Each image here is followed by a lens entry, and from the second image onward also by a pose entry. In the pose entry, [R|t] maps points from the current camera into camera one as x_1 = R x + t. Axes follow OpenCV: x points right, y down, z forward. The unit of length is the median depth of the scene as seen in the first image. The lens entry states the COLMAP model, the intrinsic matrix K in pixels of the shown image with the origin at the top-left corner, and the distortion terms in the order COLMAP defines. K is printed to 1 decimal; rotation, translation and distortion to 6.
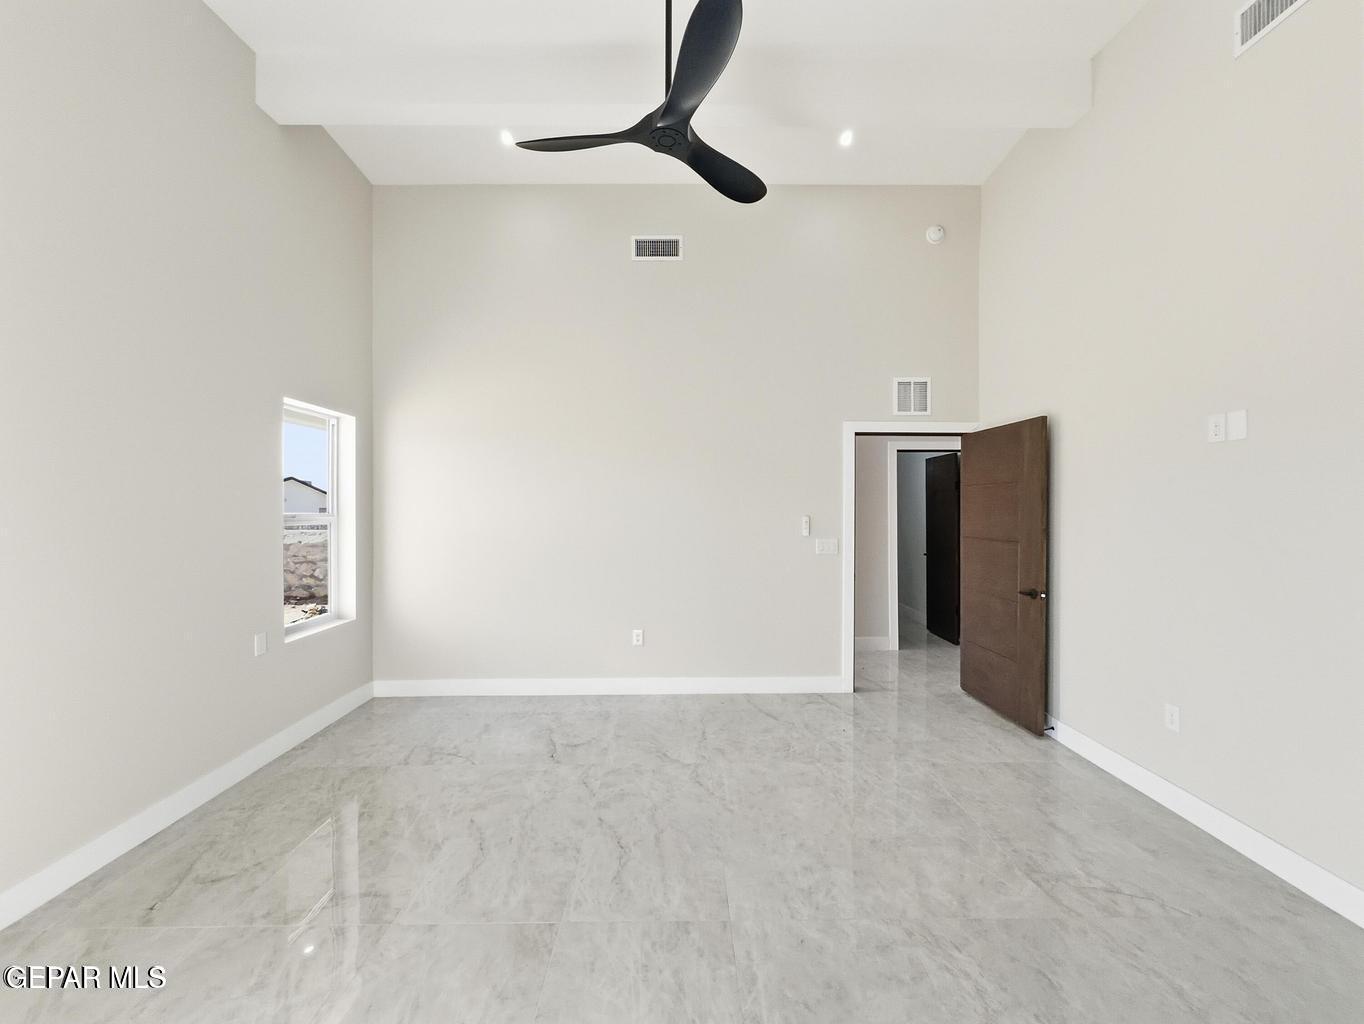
lens RADIAL K [[556.7, 0, 681.9], [0, 556.7, 503.6], [0, 0, 1]] dist [-0.001778, -0.000002]
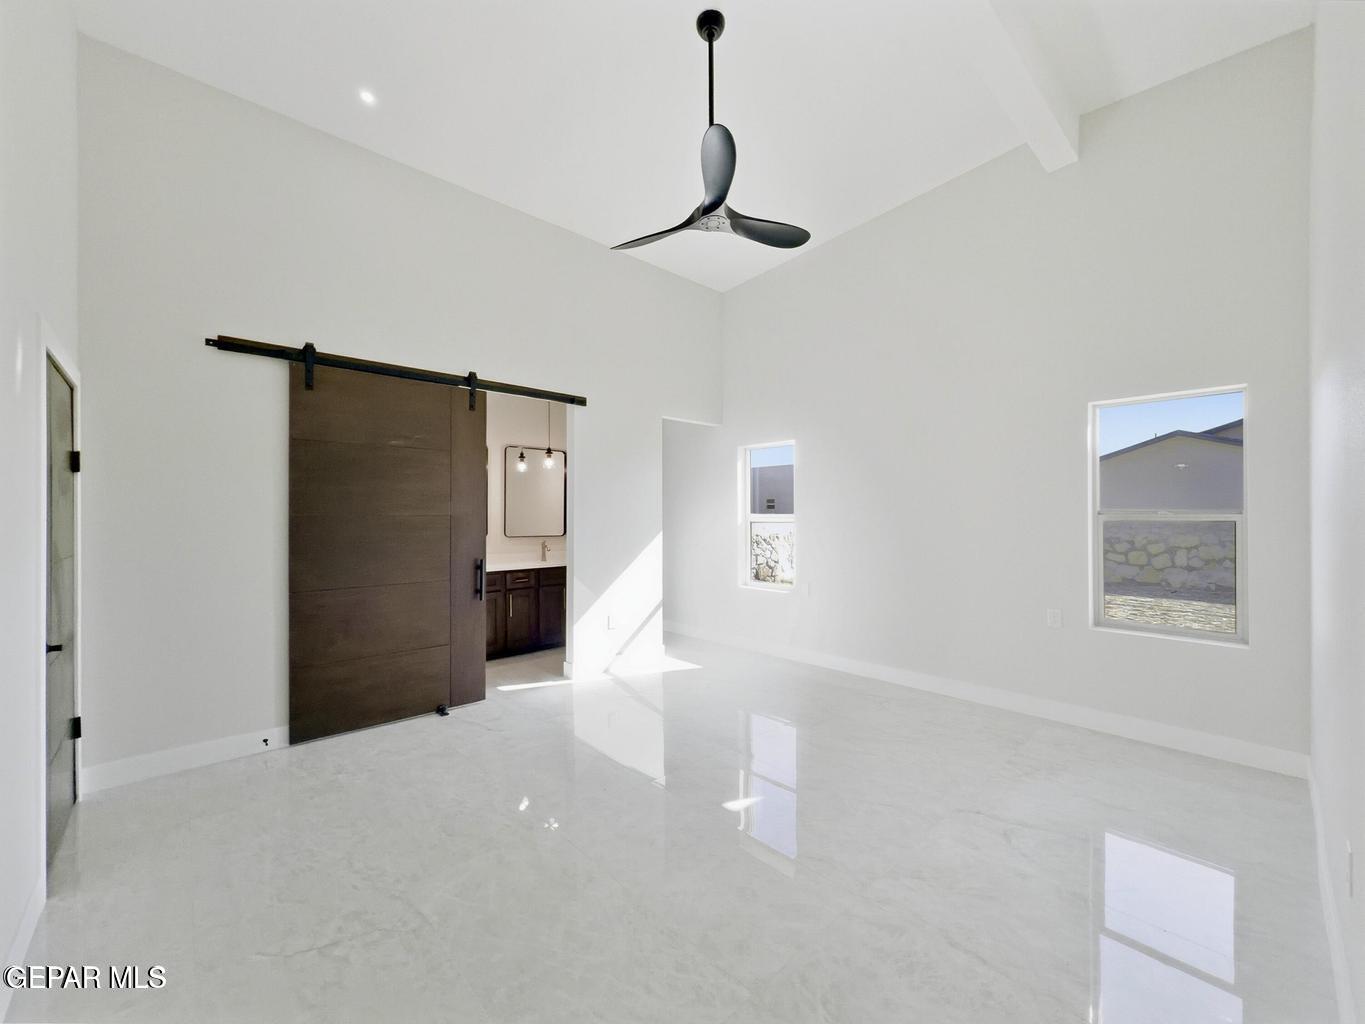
lens RADIAL K [[545.5, 0, 676.1], [0, 545.5, 514.2], [0, 0, 1]] dist [-0.001399, 0.000017]
pose [[-0.751392, 0.002731, -0.659851, 0.579166], [0.007846, 0.999958, -0.004796, 0.025660], [0.659810, -0.008780, -0.751382, 1.243292]]
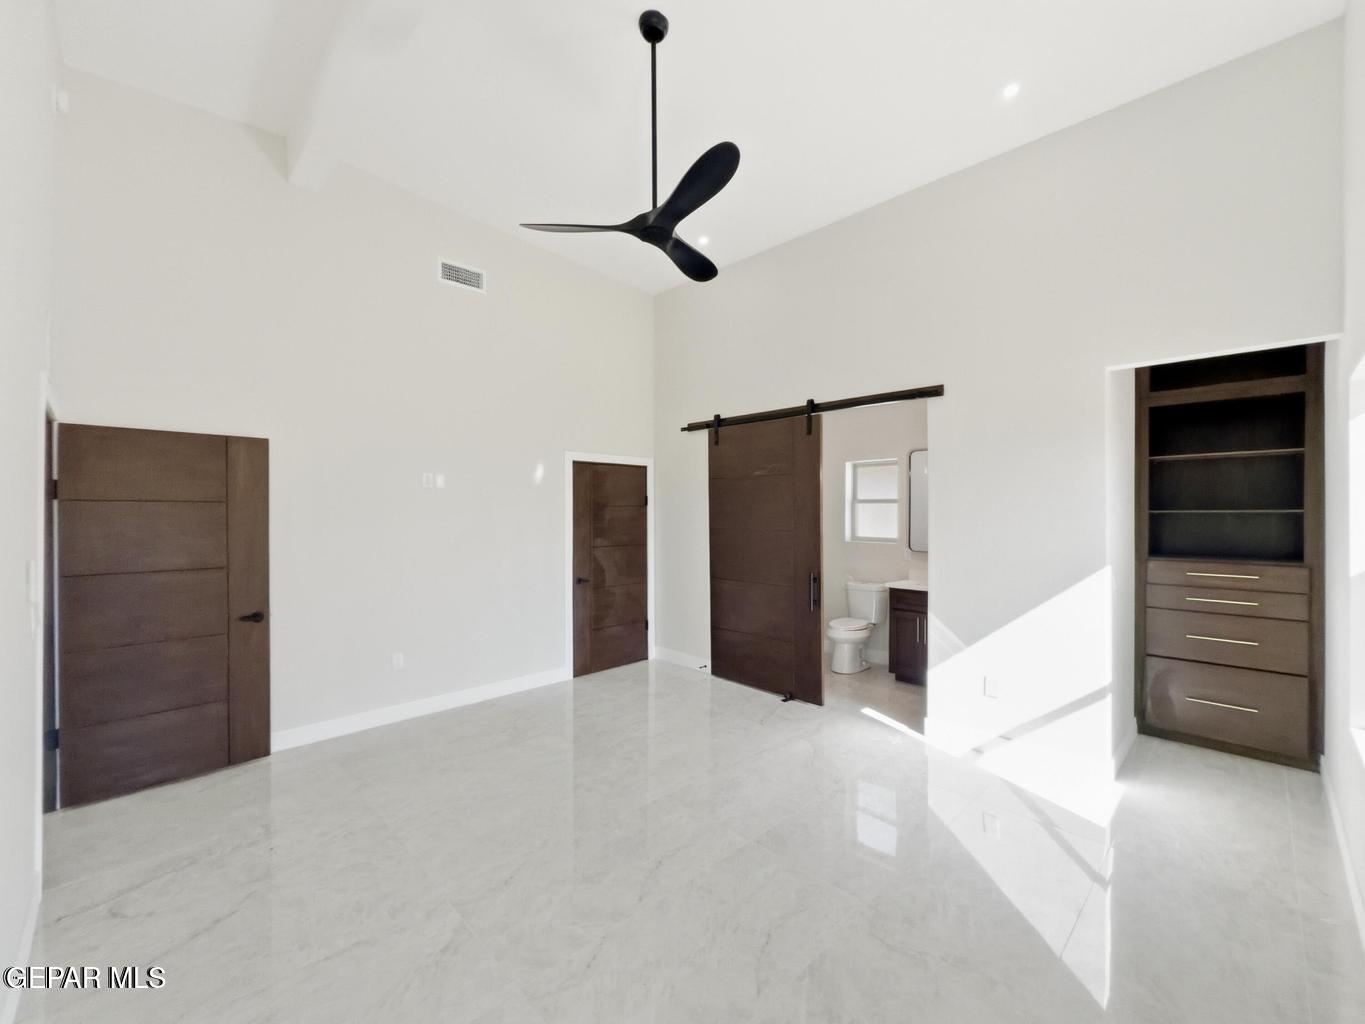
lens RADIAL K [[555.3, 0, 682.5], [0, 555.3, 512.0], [0, 0, 1]] dist [0.005615, -0.000125]
pose [[-0.690175, -0.001118, 0.723641, -0.624064], [-0.001963, 0.999998, -0.000327, -0.026145], [-0.723640, -0.001646, -0.690176, 1.184527]]
